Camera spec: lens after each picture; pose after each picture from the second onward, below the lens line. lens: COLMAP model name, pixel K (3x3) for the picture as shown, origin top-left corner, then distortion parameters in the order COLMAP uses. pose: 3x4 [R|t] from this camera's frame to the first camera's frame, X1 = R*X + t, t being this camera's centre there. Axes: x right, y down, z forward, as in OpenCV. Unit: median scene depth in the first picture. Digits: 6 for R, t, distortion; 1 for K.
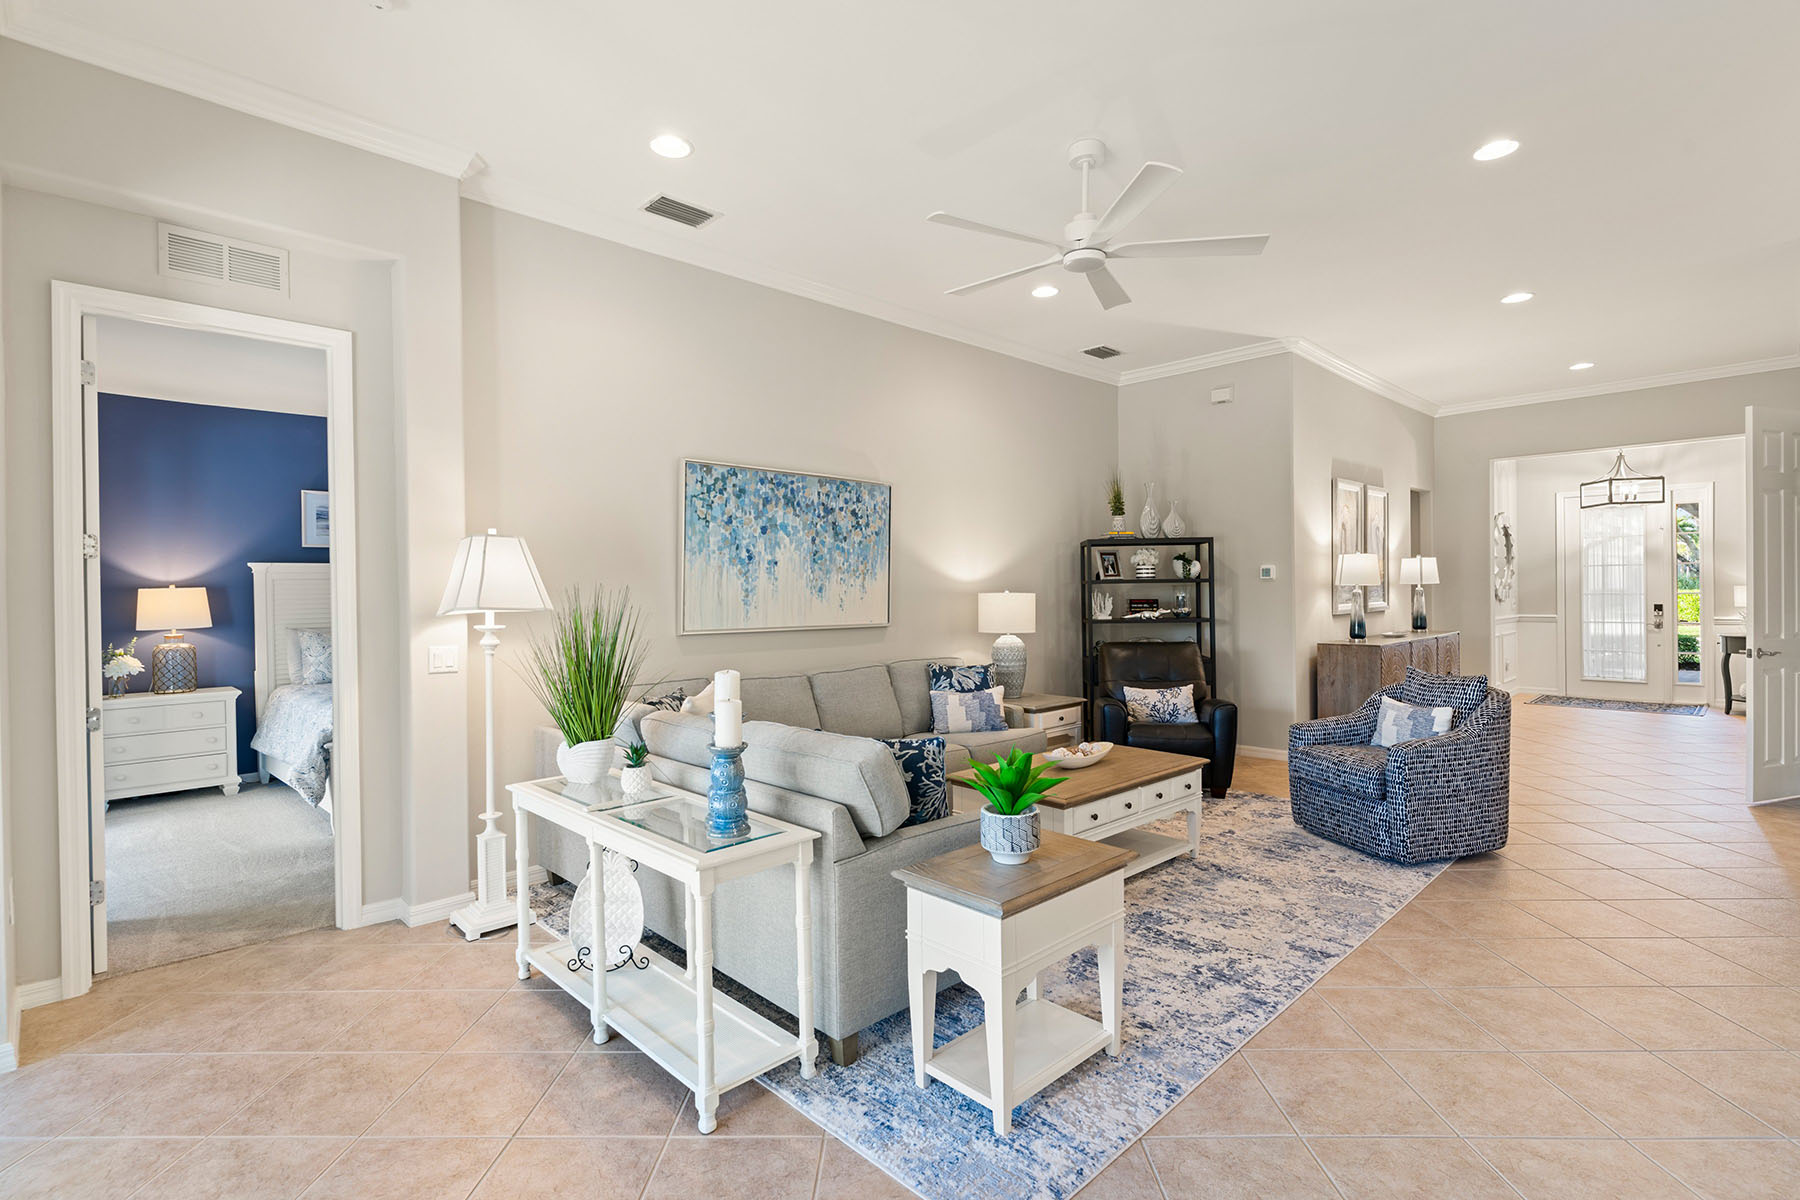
lens RADIAL K [[858.1, 0, 892.5], [0, 858.1, 610.5], [0, 0, 1]] dist [0.007494, -0.002408]
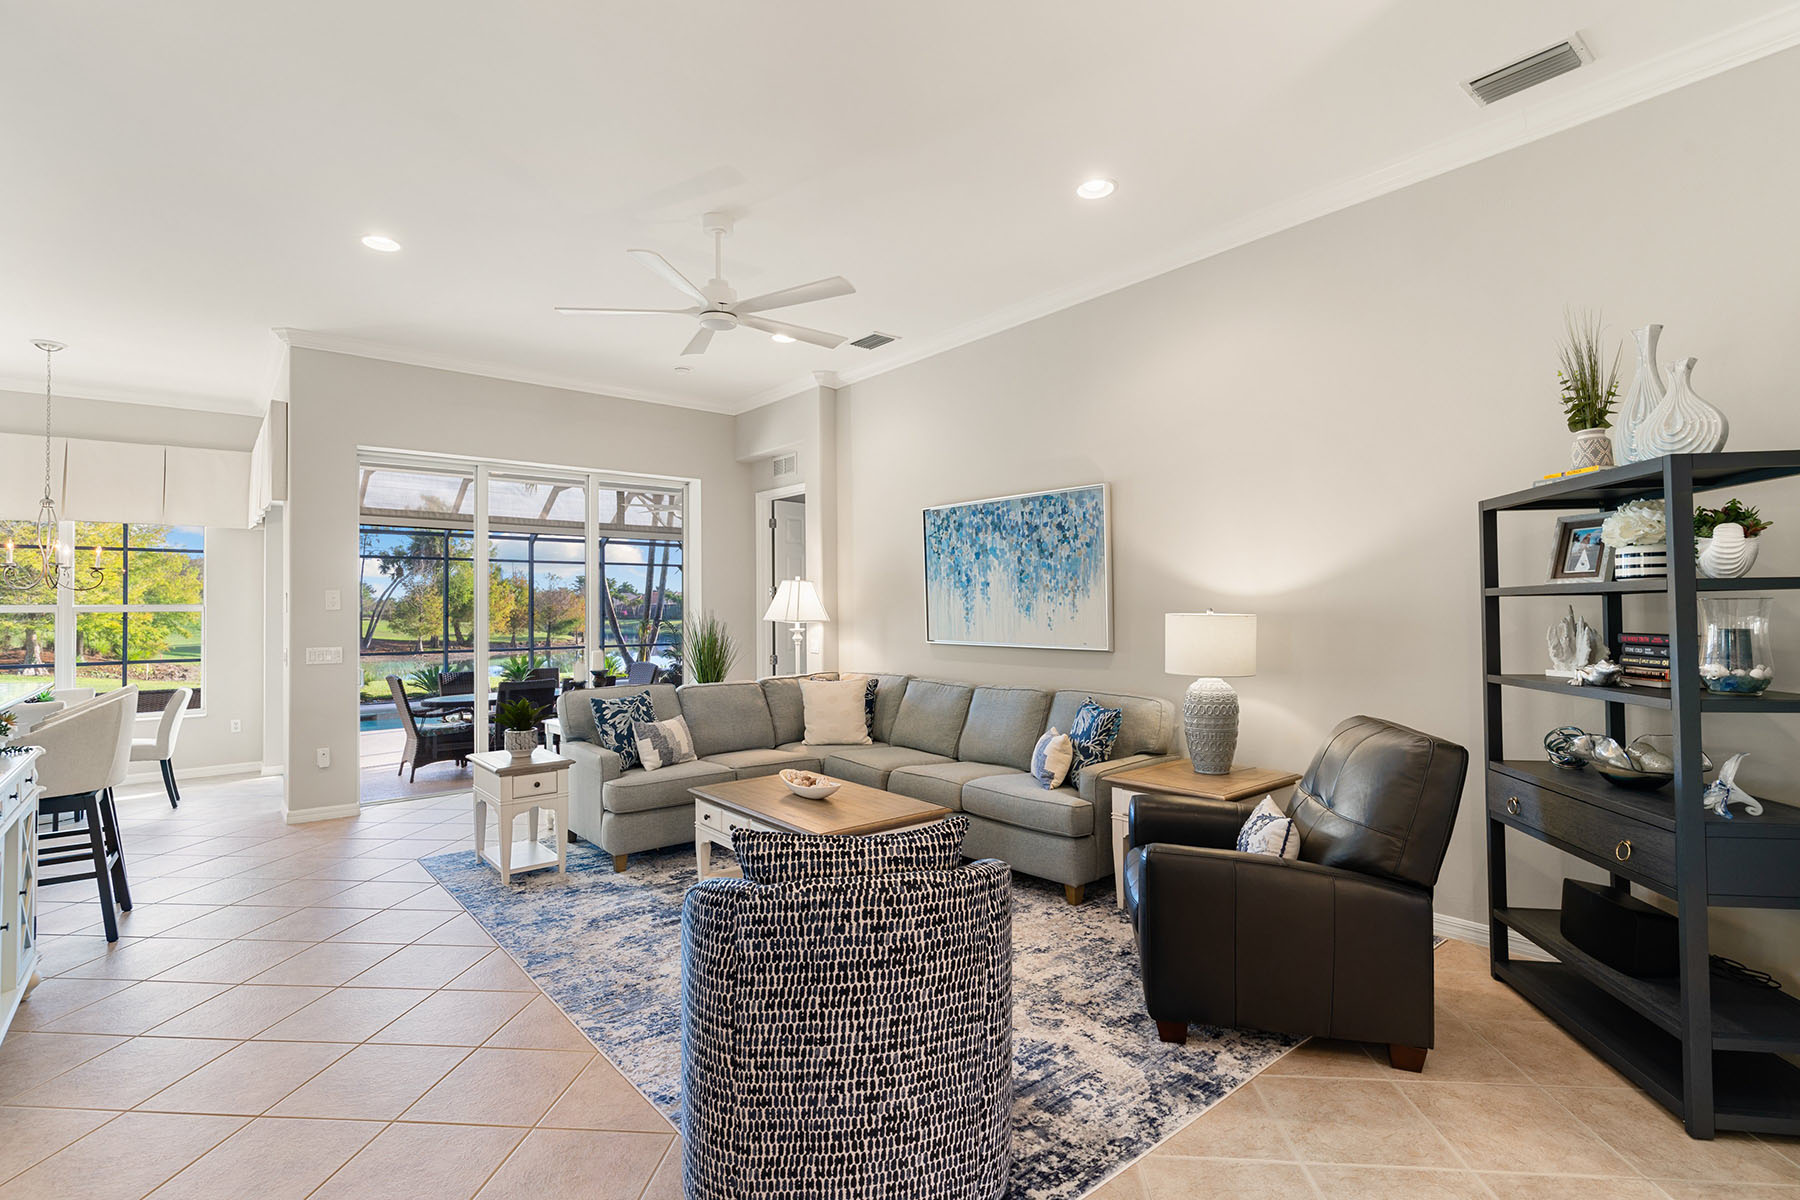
lens RADIAL K [[858.1, 0, 905.1], [0, 858.1, 611.8], [0, 0, 1]] dist [0.007494, -0.002408]
pose [[-0.072821, 0.013542, -0.997253, 0.951798], [-0.012614, 0.999815, 0.014498, -0.033915], [0.997265, 0.013635, -0.072637, 0.953557]]
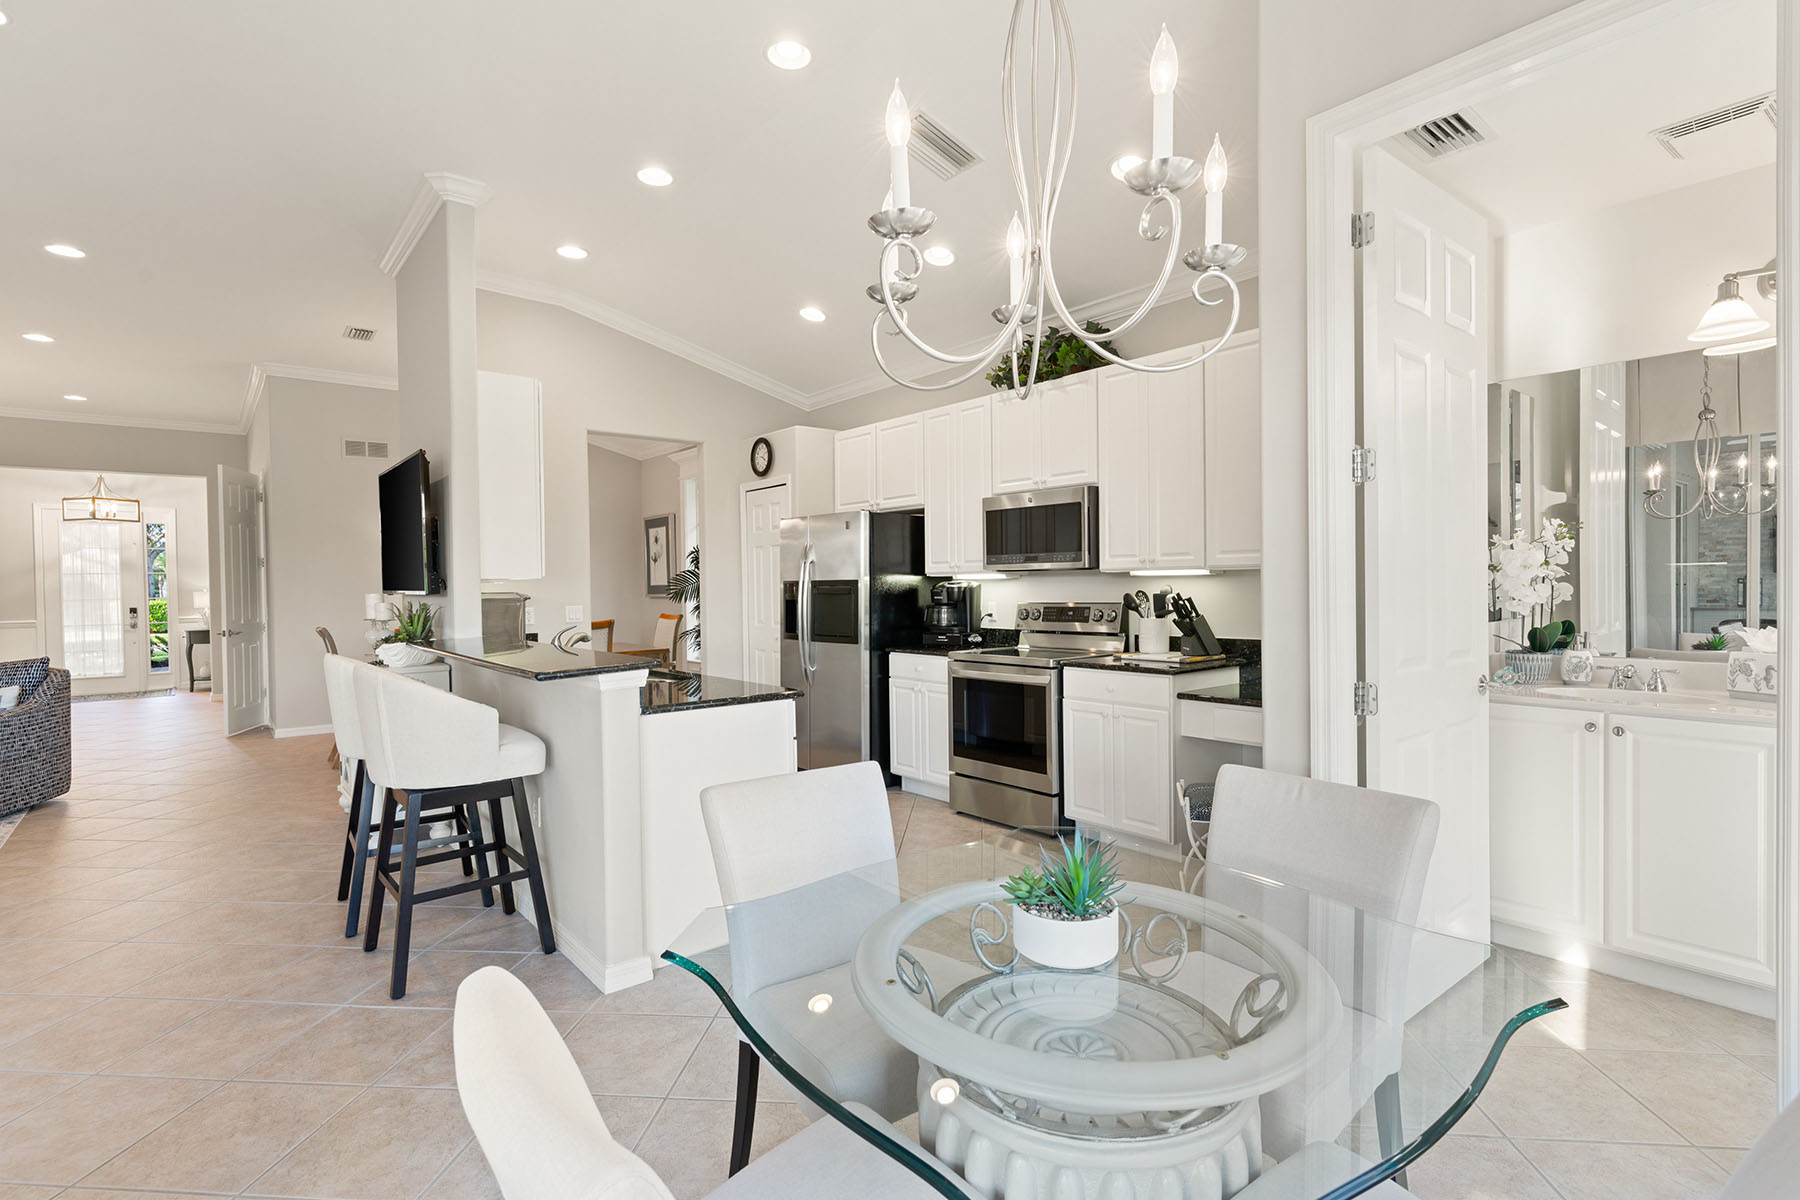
lens RADIAL K [[858.1, 0, 897.0], [0, 858.1, 576.2], [0, 0, 1]] dist [0.007494, -0.002408]
pose [[0.088330, 0.018746, 0.995915, -0.348317], [0.037037, 0.999070, -0.022090, 0.026325], [-0.995402, 0.038837, 0.087554, -0.256493]]
